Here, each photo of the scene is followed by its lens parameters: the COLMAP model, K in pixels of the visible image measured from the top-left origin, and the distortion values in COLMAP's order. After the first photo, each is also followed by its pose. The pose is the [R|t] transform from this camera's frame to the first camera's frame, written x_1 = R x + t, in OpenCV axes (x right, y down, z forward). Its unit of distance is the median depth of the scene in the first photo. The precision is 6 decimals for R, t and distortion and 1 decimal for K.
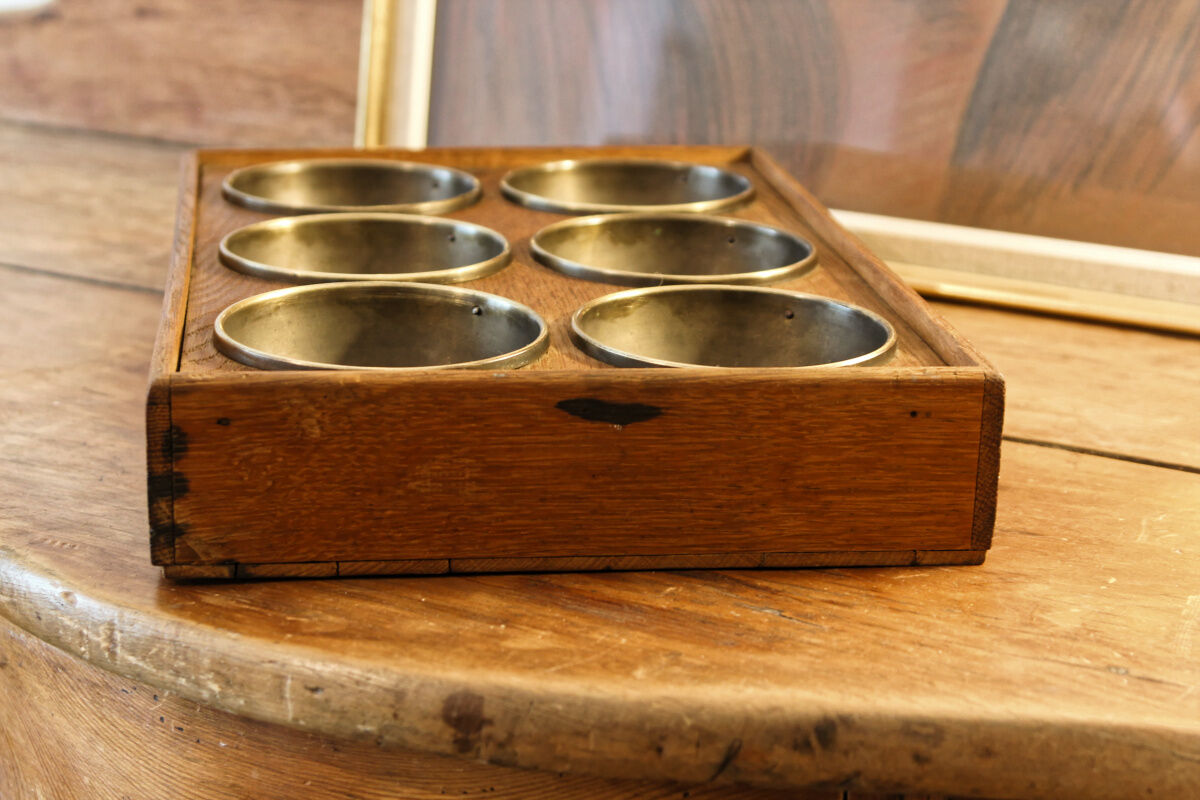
lens RADIAL K [[2379.2, 0, 600.0], [0, 2379.2, 400.0], [0, 0, 1]] dist [0.019672, -0.104574]
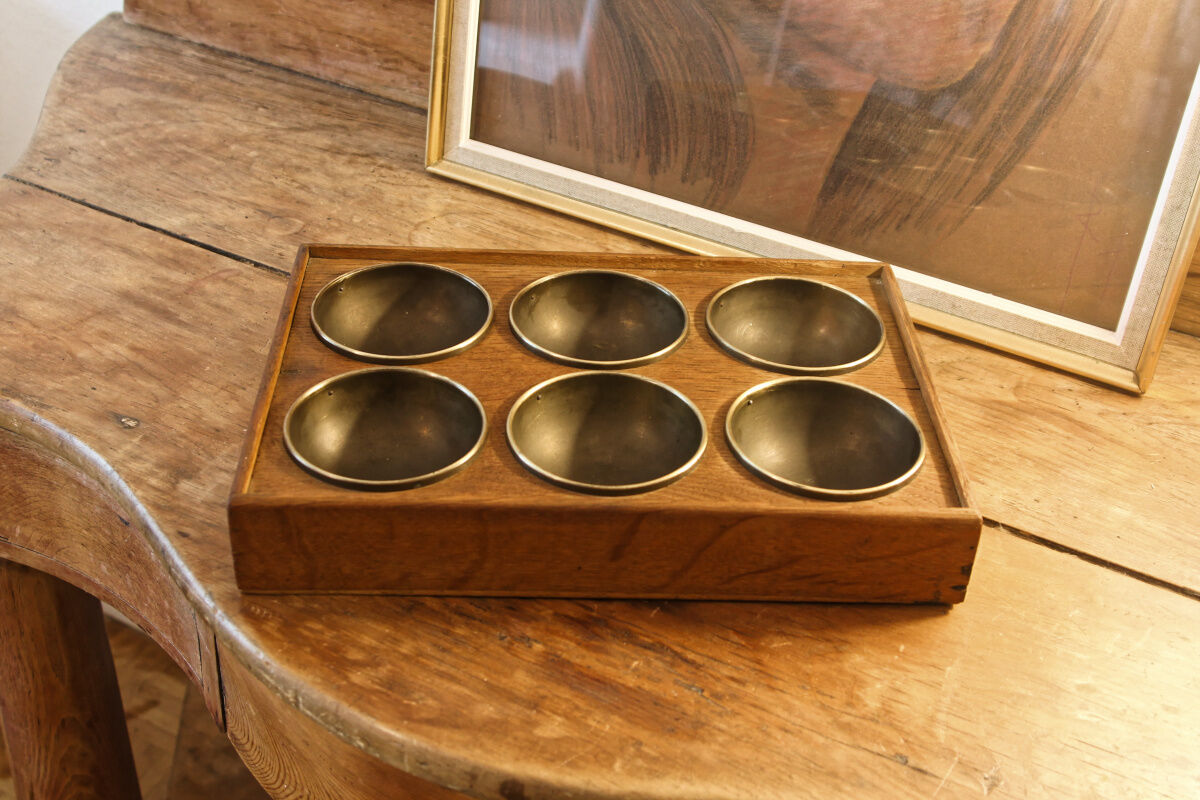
lens RADIAL K [[1483.6, 0, 600.0], [0, 1483.6, 400.0], [0, 0, 1]] dist [-0.006060, 0.038722]
pose [[0.999461, 0.016411, 0.028424, -0.027432], [-0.024713, 0.946178, 0.322702, -0.432811], [-0.021598, -0.323230, 0.946074, 0.090536]]
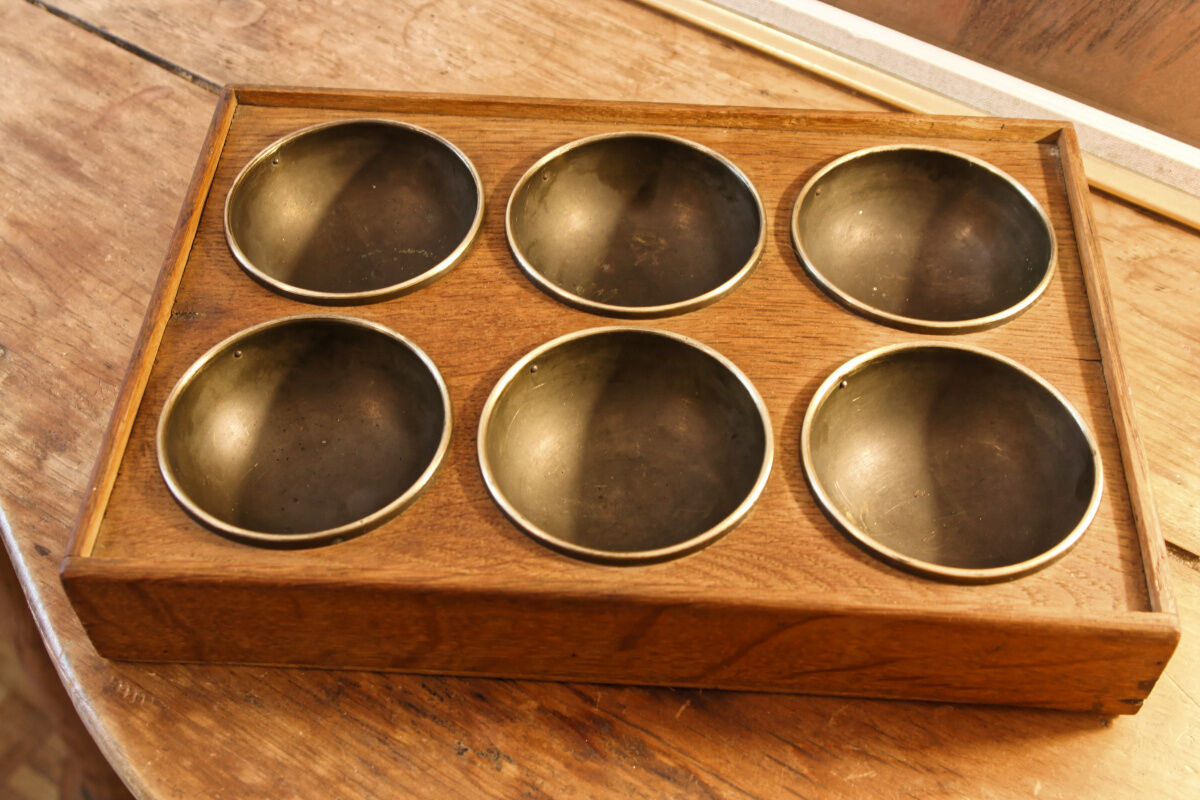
lens RADIAL K [[1483.6, 0, 600.0], [0, 1483.6, 400.0], [0, 0, 1]] dist [-0.006060, 0.038722]
pose [[0.997414, 0.045772, -0.055401, 0.039138], [-0.006508, 0.825292, 0.564668, -0.497786], [0.071568, -0.562848, 0.823456, 0.529313]]
